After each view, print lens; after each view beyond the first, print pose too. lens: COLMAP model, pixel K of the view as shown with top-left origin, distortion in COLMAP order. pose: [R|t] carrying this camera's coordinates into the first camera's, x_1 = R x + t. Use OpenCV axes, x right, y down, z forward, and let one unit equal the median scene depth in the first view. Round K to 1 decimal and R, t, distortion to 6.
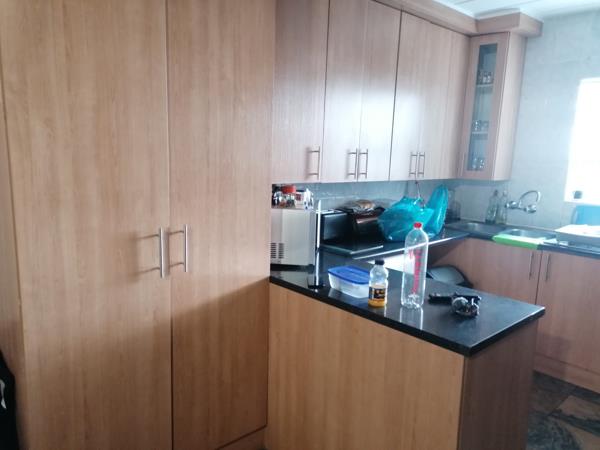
lens RADIAL K [[451.2, 0, 301.7], [0, 451.2, 224.2], [0, 0, 1]] dist [0.046866, -0.039636]
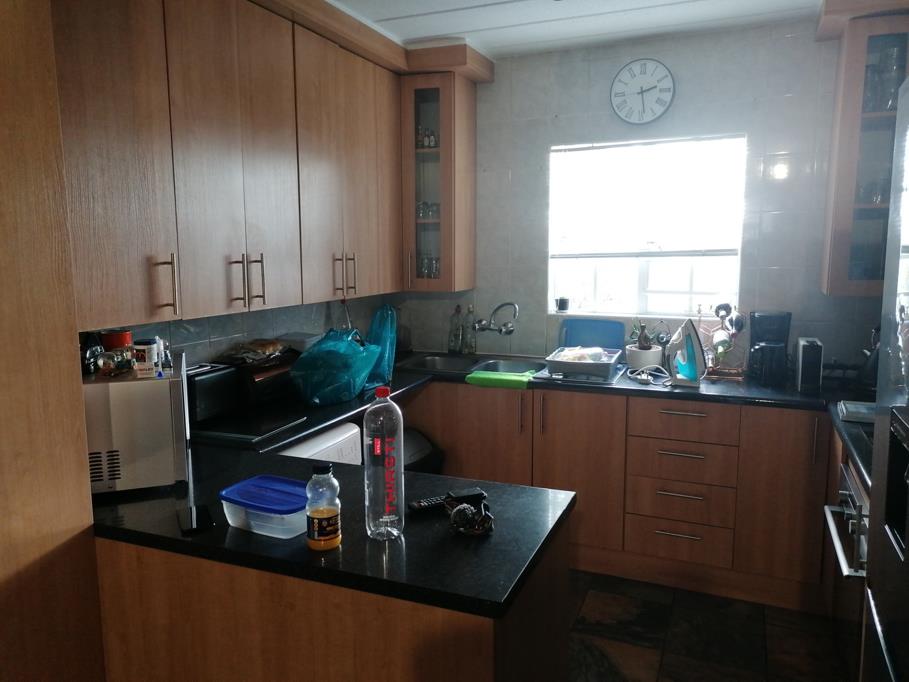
lens RADIAL K [[683.6, 0, 457.1], [0, 683.6, 339.8], [0, 0, 1]] dist [0.046866, -0.039636]
pose [[0.901849, -0.093159, 0.421888, -0.009196], [0.101871, 0.994796, 0.001900, -0.033107], [-0.419870, 0.041264, 0.906646, 0.106575]]
